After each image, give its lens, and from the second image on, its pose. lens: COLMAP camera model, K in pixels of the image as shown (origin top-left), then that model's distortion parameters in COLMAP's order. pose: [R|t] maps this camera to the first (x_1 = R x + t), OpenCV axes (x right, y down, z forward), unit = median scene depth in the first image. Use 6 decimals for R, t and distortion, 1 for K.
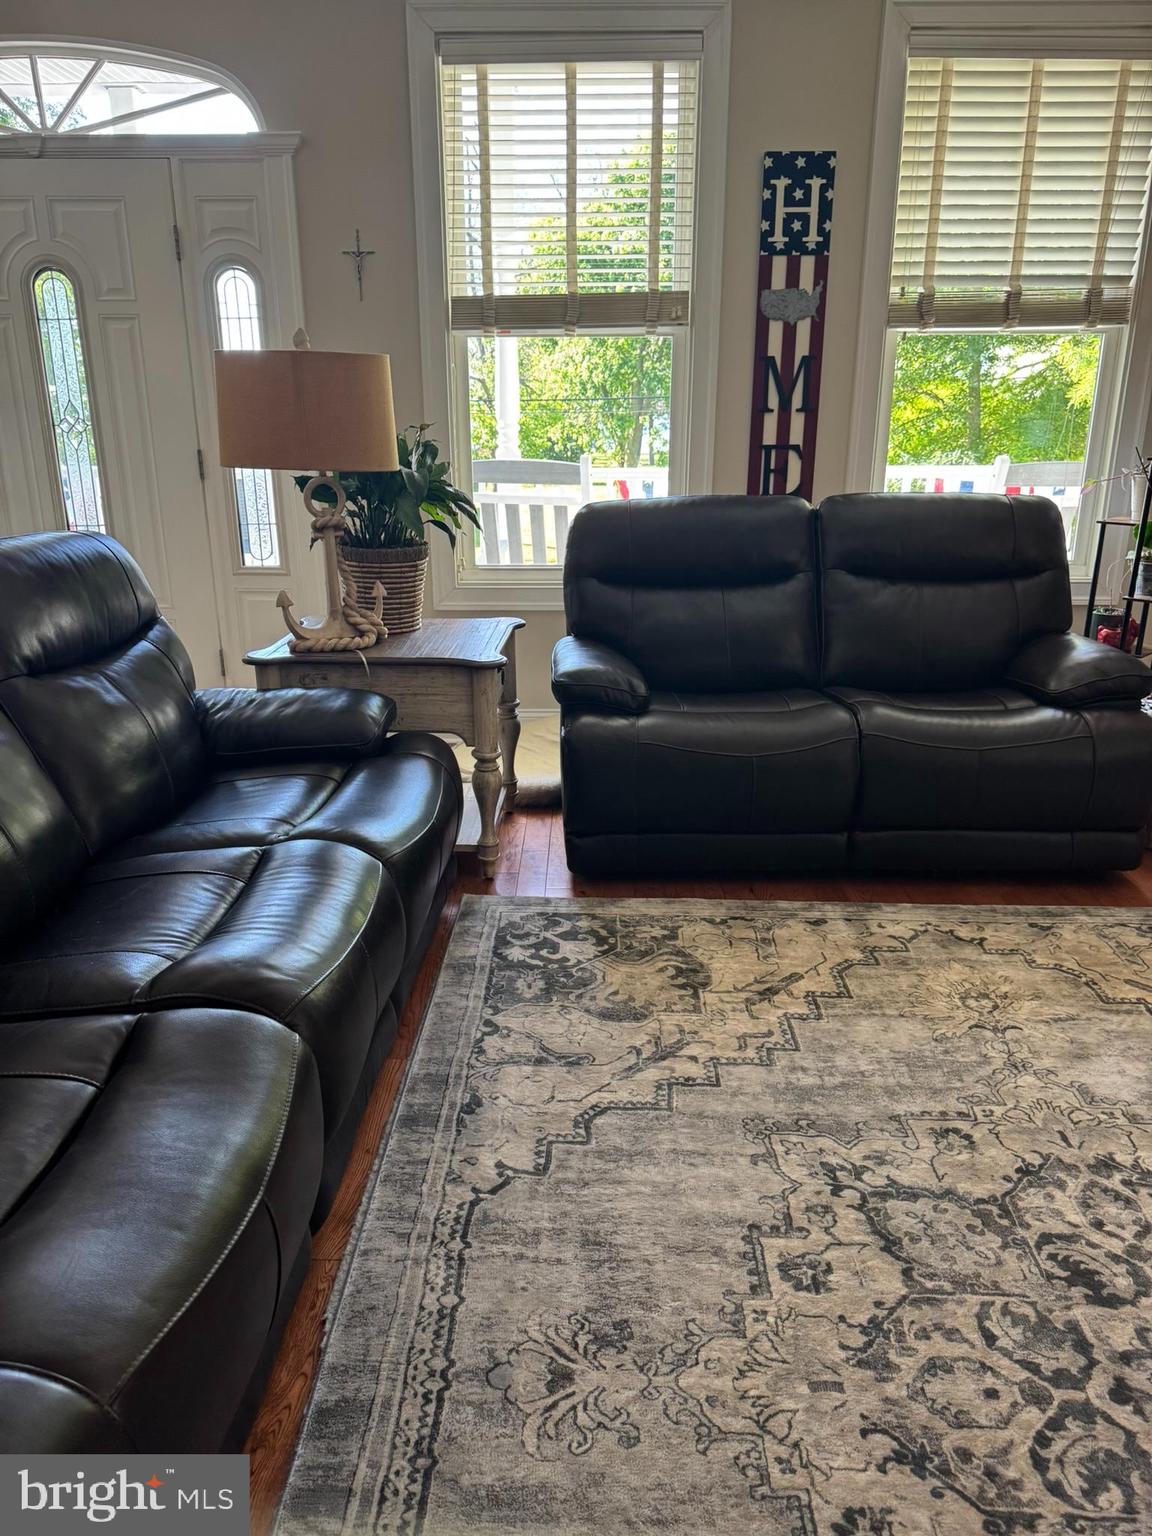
lens RADIAL K [[1099.9, 0, 548.7], [0, 1099.9, 775.1], [0, 0, 1]] dist [0.042141, -0.073578]
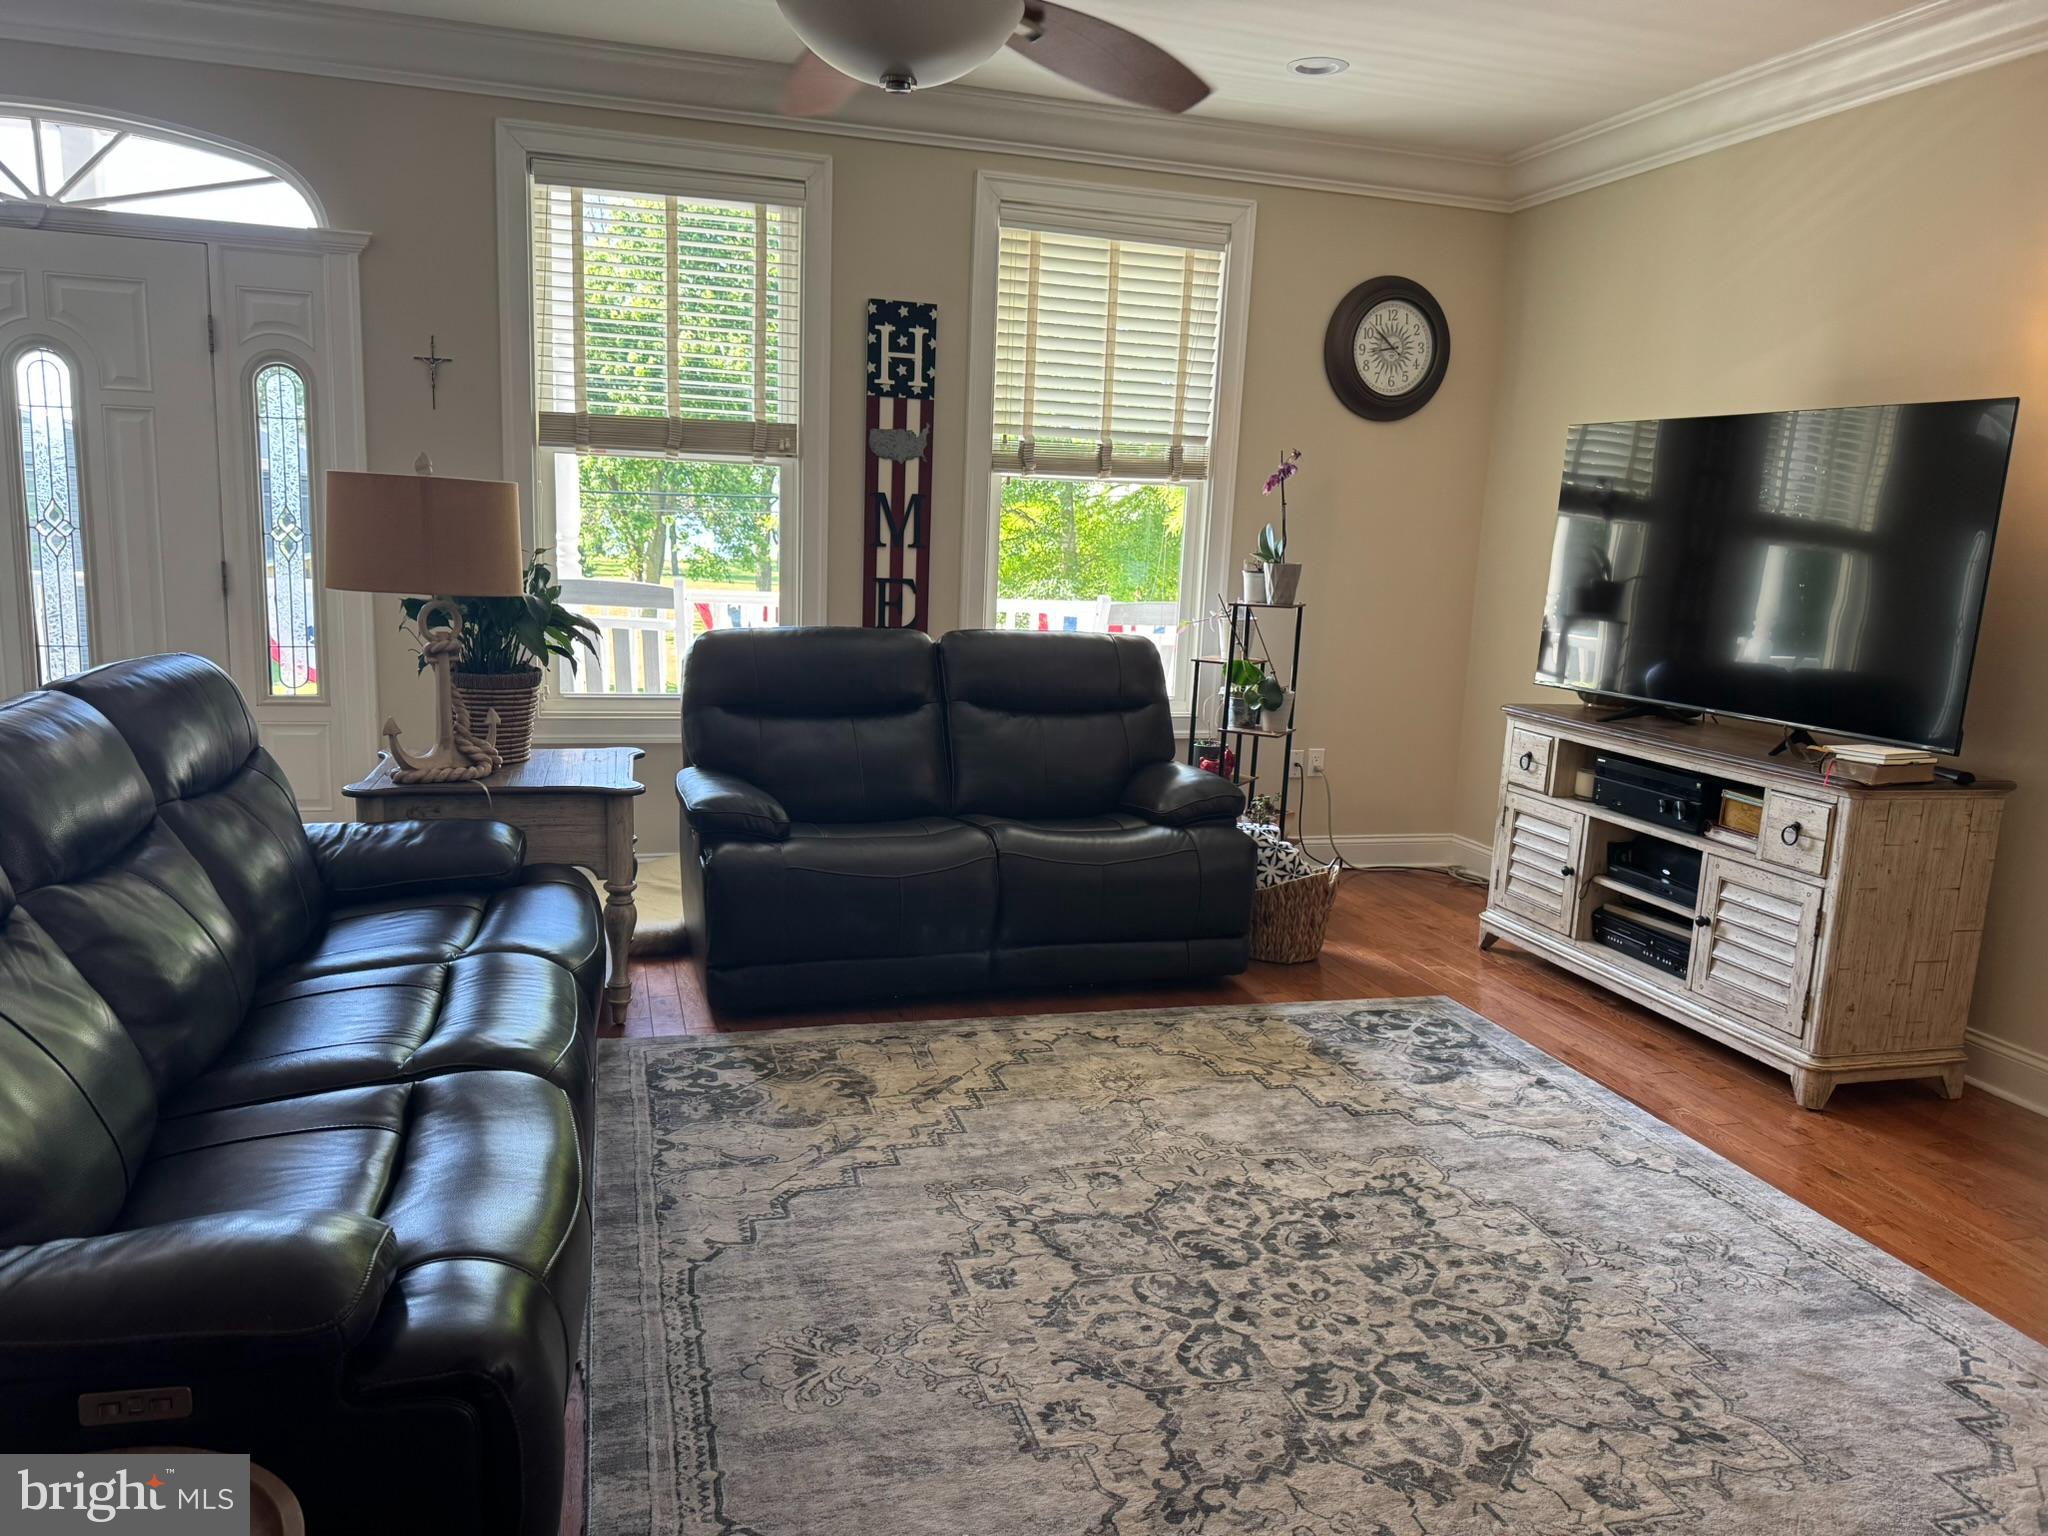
lens RADIAL K [[1431.8, 0, 1024.0], [0, 1431.8, 768.0], [0, 0, 1]] dist [0.001294, -0.080230]
pose [[0.948364, -0.008209, 0.317076, -0.129673], [0.054583, 0.988976, -0.137652, 0.074521], [-0.312451, 0.147851, 0.938357, -0.310235]]
